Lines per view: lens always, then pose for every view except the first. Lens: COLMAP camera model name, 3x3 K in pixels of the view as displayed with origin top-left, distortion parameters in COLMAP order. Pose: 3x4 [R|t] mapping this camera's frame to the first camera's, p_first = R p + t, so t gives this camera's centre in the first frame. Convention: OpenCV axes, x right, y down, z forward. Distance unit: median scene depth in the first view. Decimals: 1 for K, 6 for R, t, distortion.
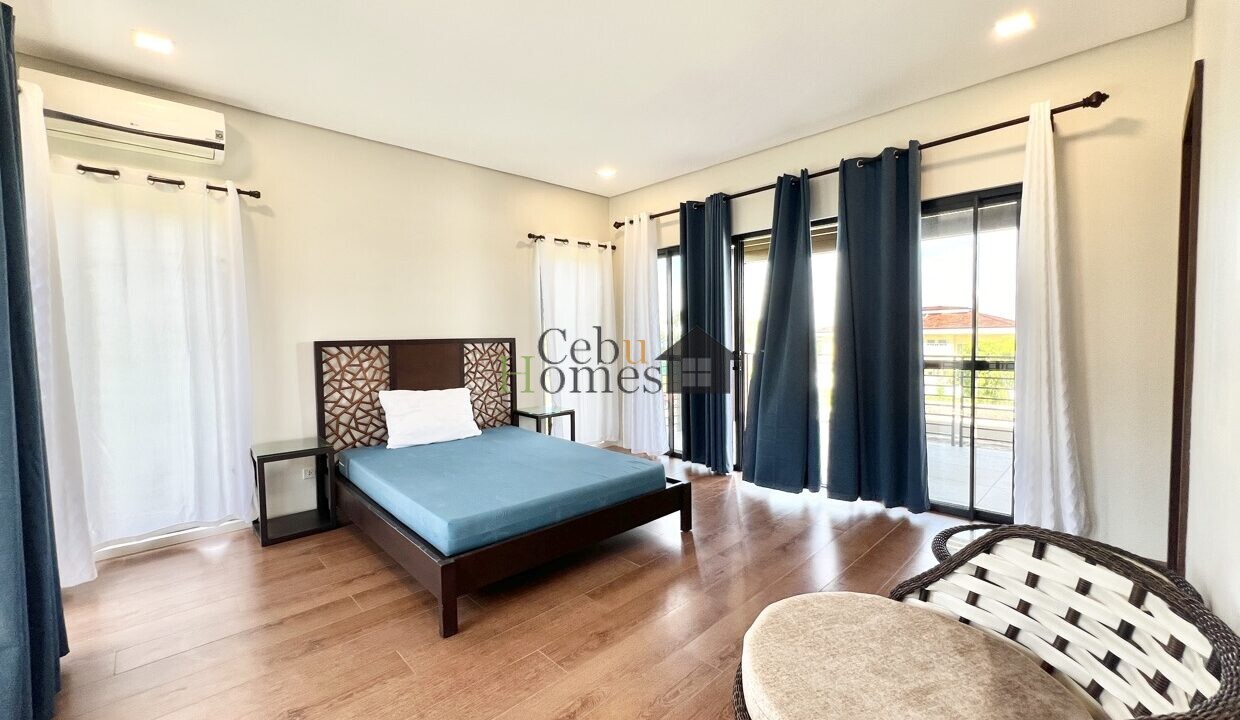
lens RADIAL K [[492.5, 0, 621.8], [0, 492.5, 360.2], [0, 0, 1]] dist [0.001765, 0.000278]
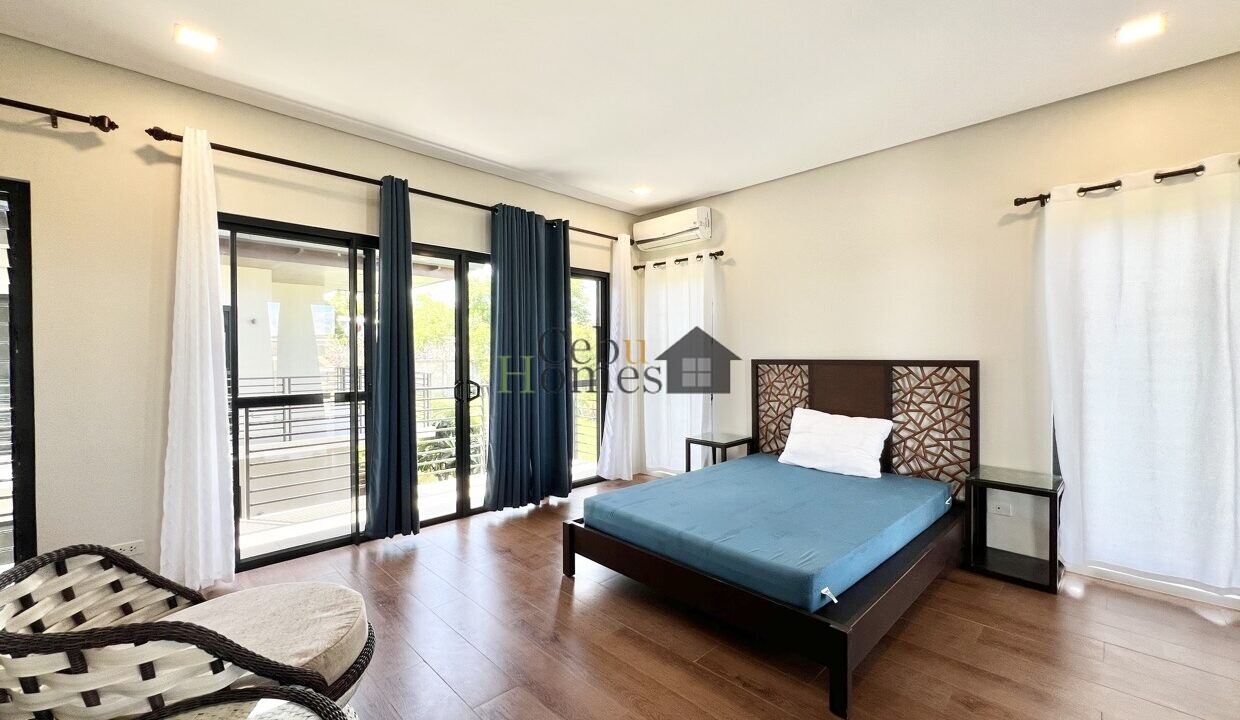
lens RADIAL K [[520.0, 0, 616.7], [0, 520.0, 358.1], [0, 0, 1]] dist [0.064325, 0.000095]
pose [[0.031793, 0.014311, -0.999392, 0.528529], [-0.055603, 0.998374, 0.012528, -0.030816], [0.997947, 0.055171, 0.032538, 0.488808]]
